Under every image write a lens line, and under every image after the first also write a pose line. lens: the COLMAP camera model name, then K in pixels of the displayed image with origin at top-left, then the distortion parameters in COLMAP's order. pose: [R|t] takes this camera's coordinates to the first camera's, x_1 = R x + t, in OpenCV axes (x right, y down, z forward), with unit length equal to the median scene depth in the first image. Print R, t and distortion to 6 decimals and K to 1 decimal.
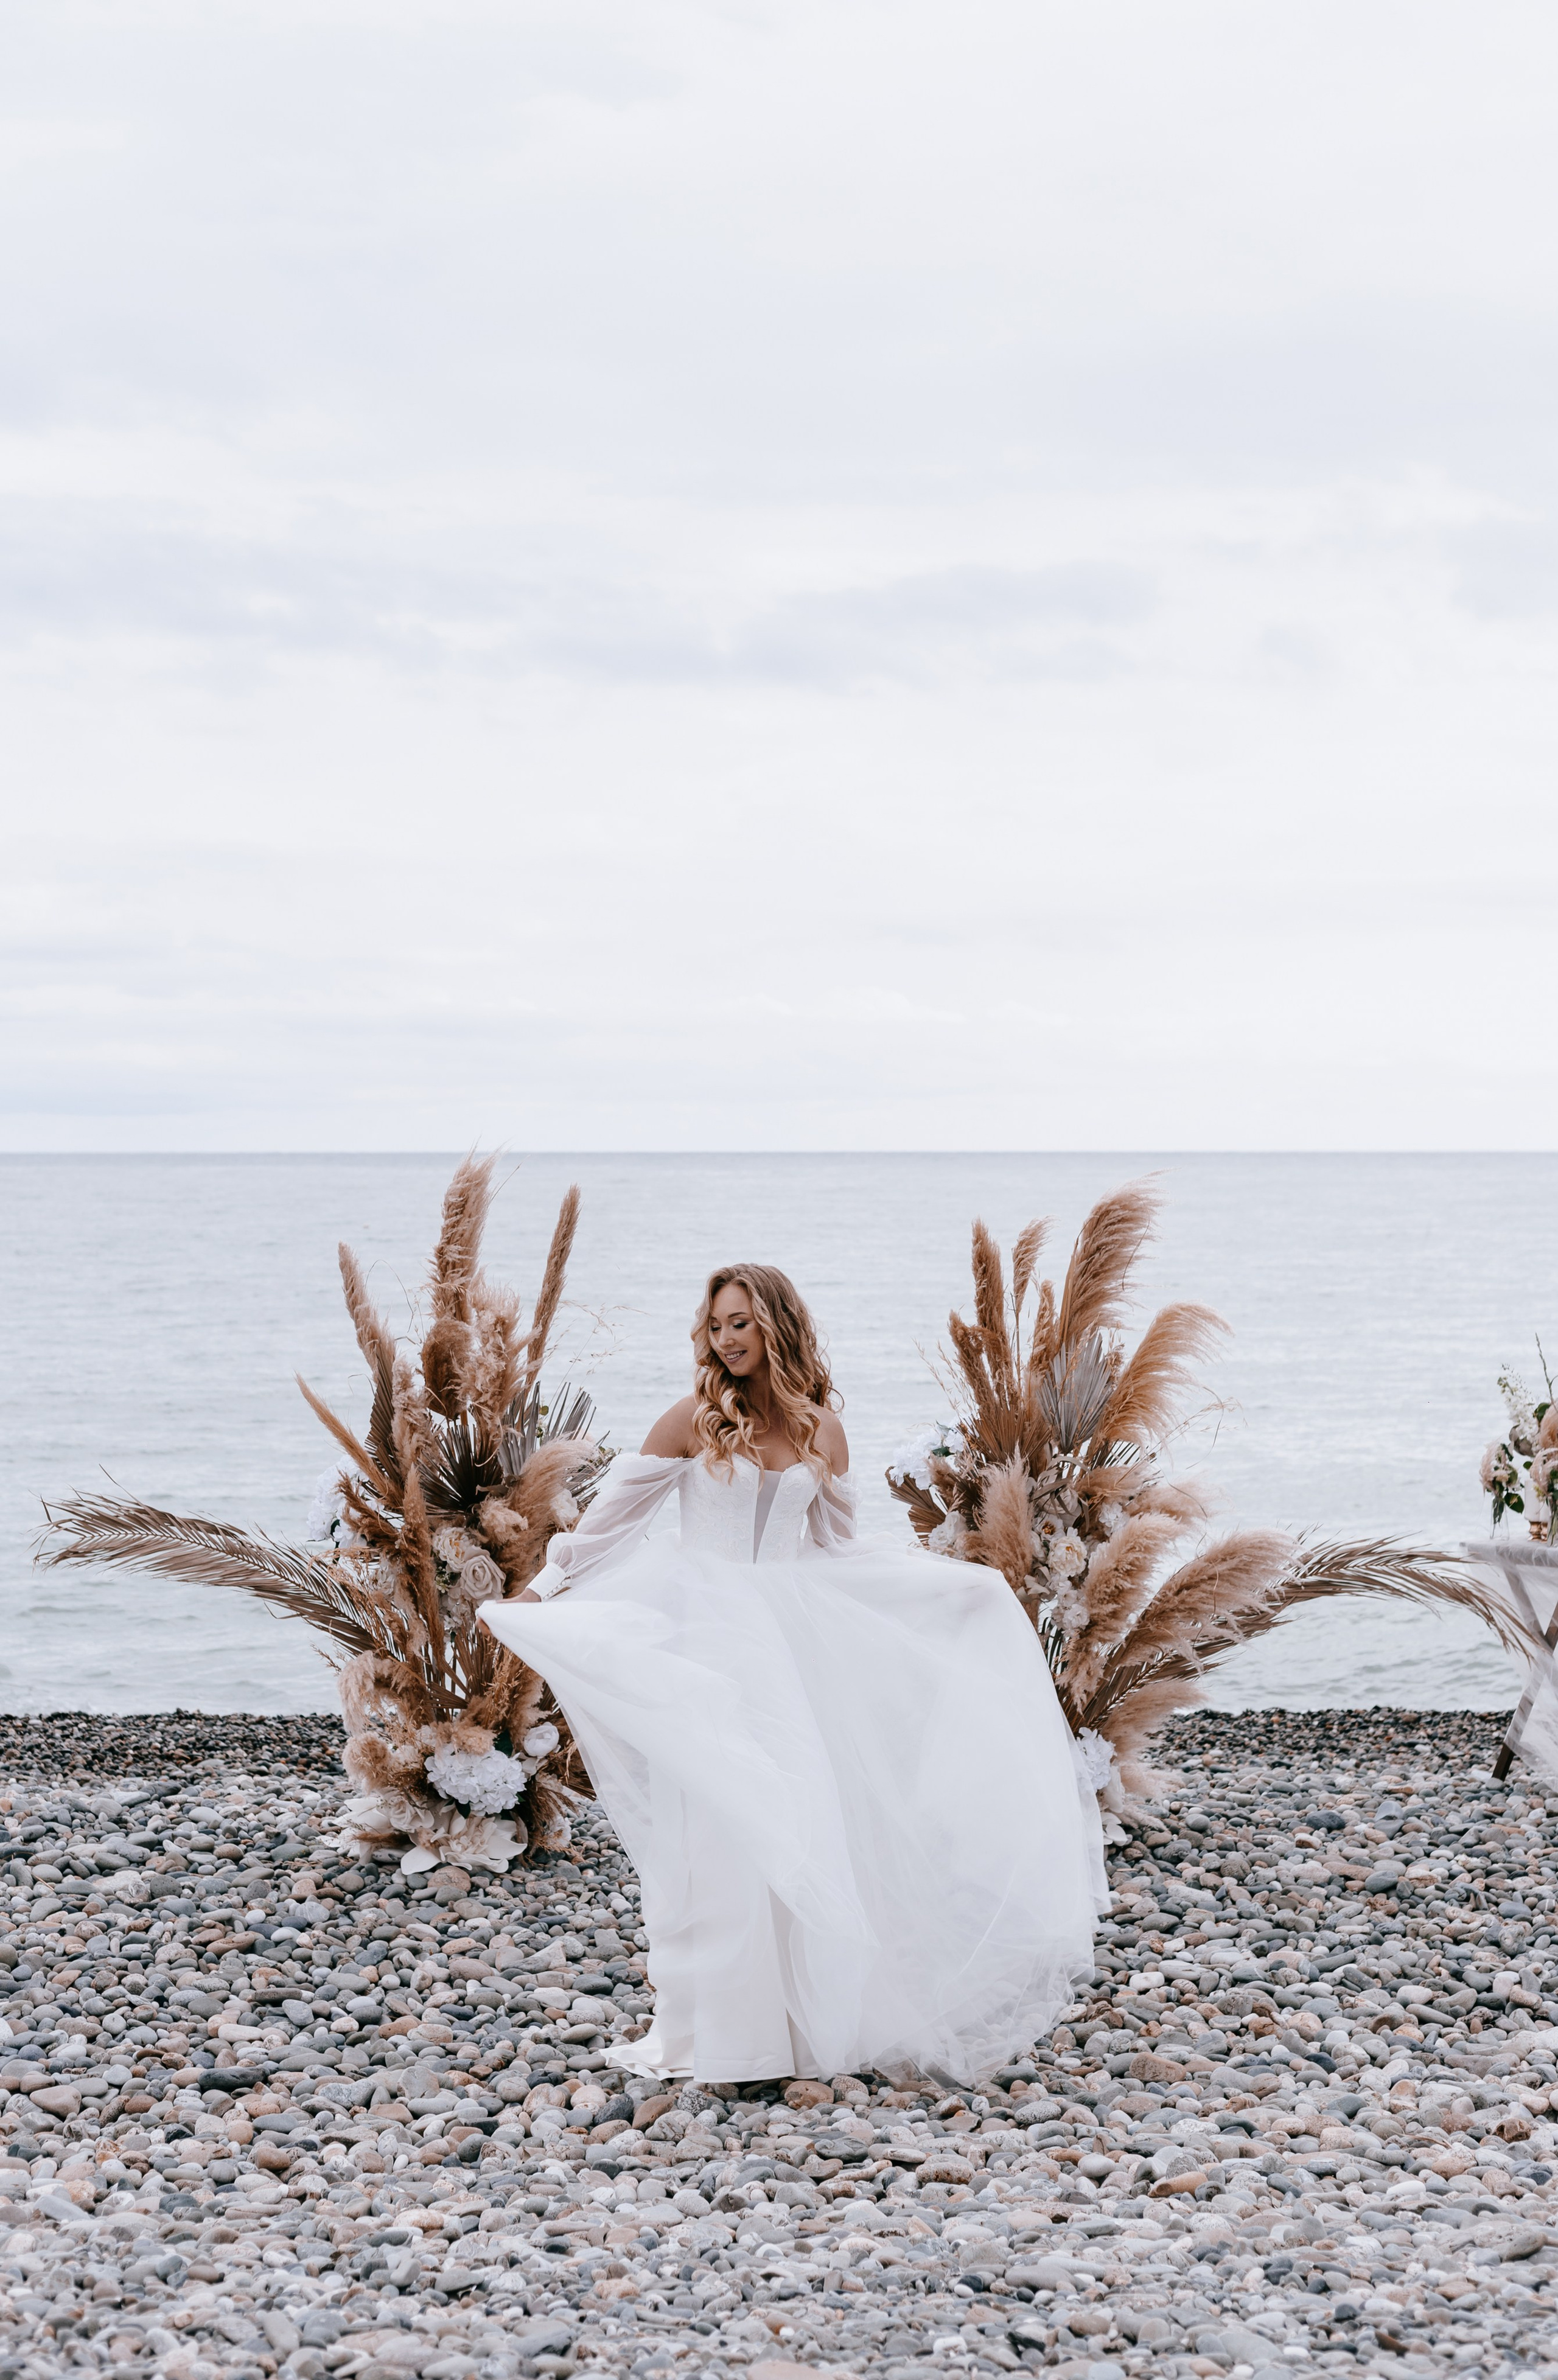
lens RADIAL K [[3546.7, 0, 779.0], [0, 3546.7, 1190.0], [0, 0, 1]] dist [-0.007675, 0.075541]
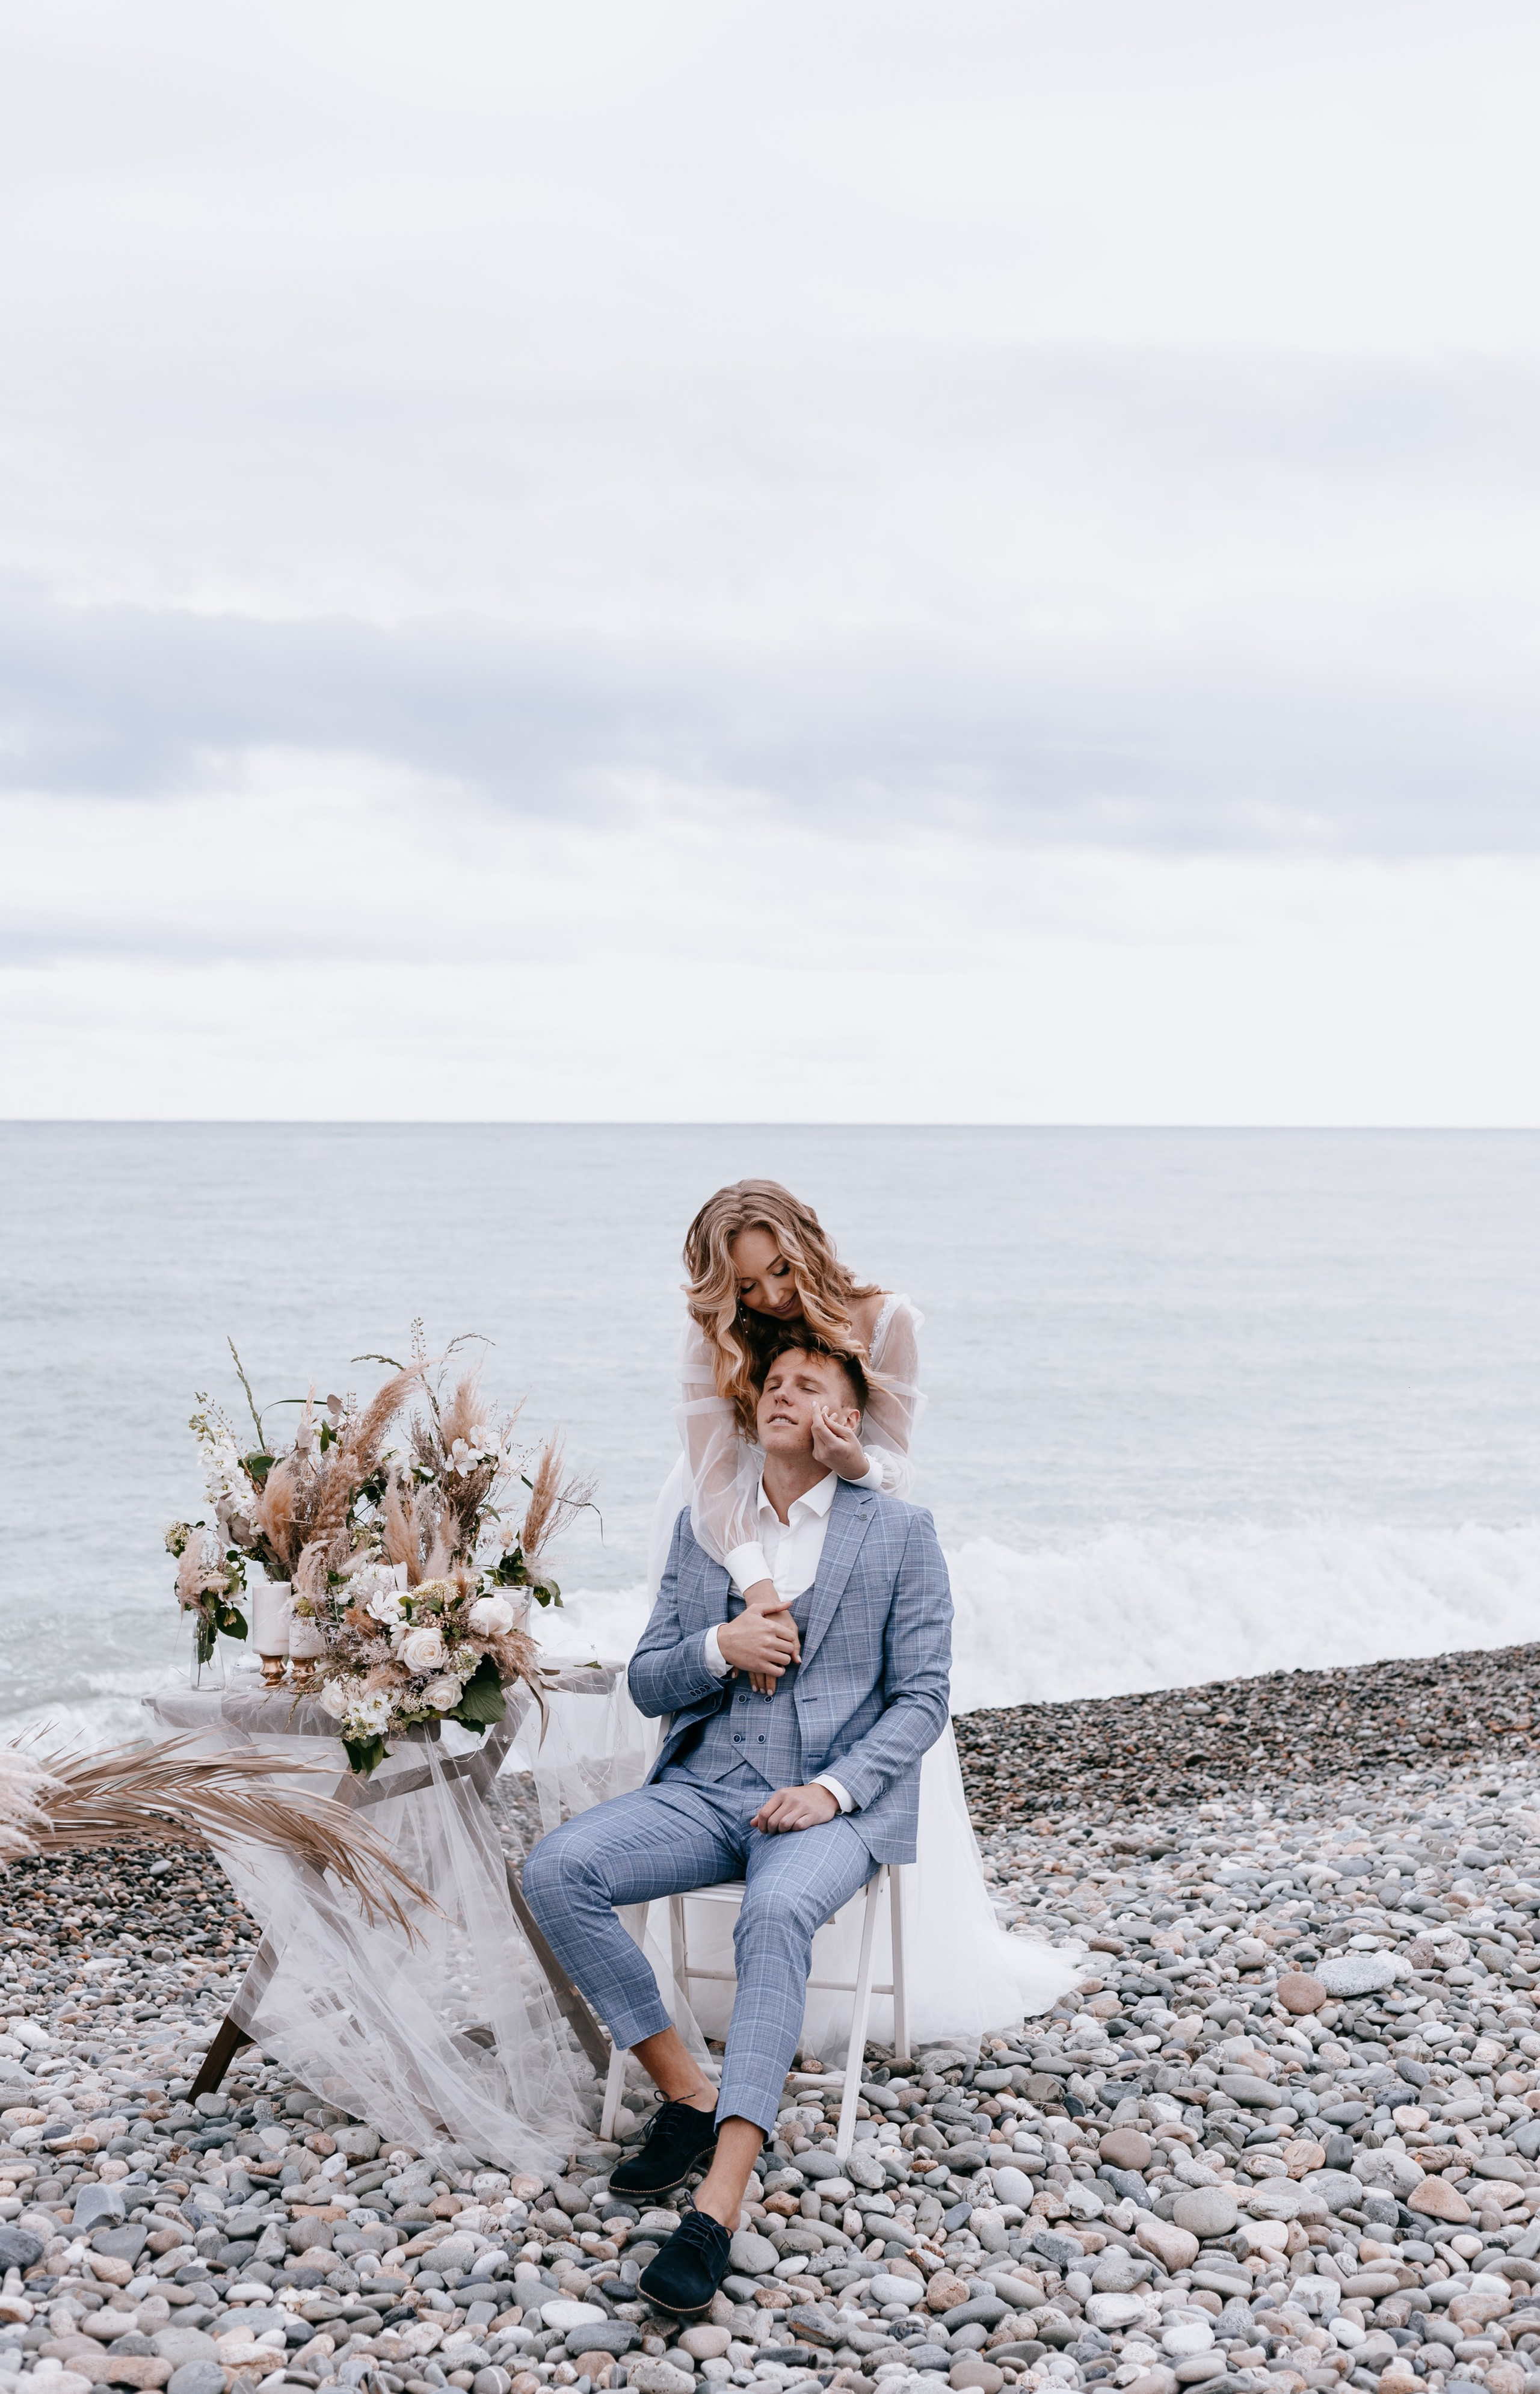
lens RADIAL K [[3479.6, 0, 770.0], [0, 3479.6, 1197.0], [0, 0, 1]] dist [0.000992, 0.008188]
pose [[0.828088, -0.008564, 0.560533, -0.049046], [0.000977, 0.999904, 0.013834, 0.009106], [-0.560598, -0.010908, 0.828016, 0.512159]]
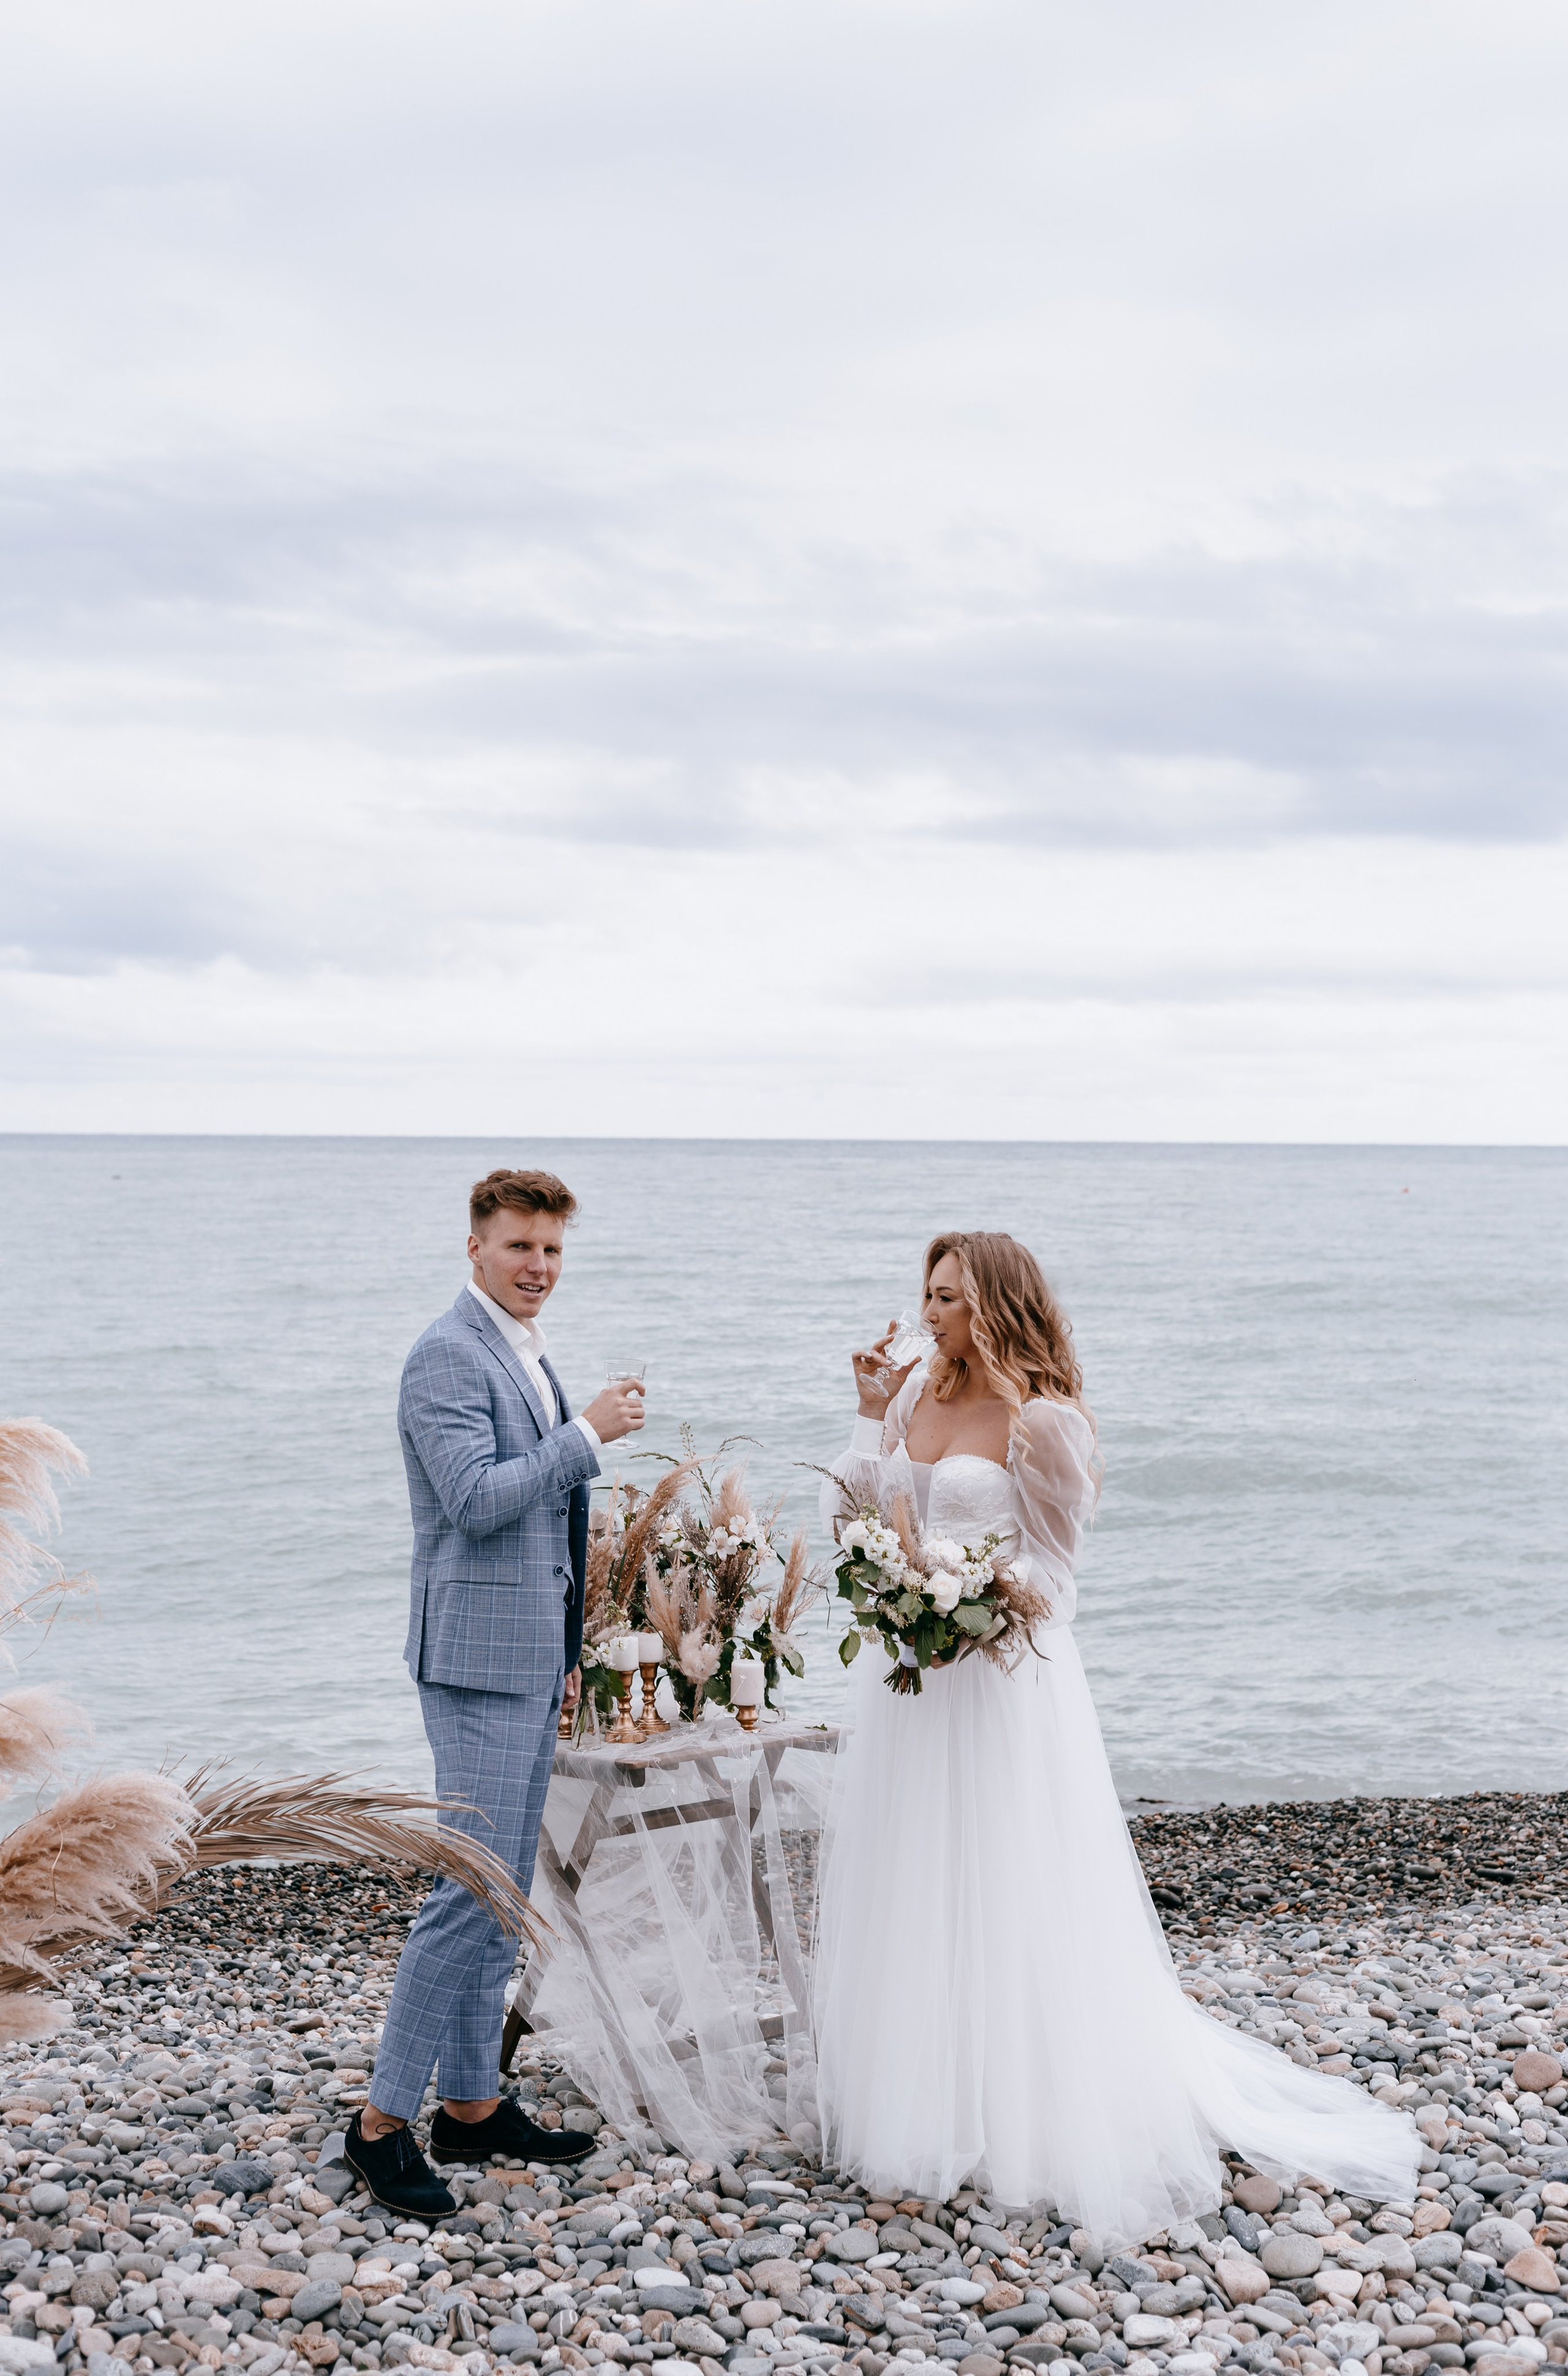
lens RADIAL K [[3431.1, 0, 784.0], [0, 3431.1, 1188.0], [0, 0, 1]] dist [0.015215, -0.061418]
pose [[0.963678, 0.003358, 0.267045, 0.081218], [-0.004665, 0.999980, 0.004259, -0.014105], [-0.267025, -0.005350, 0.963675, 0.357586]]
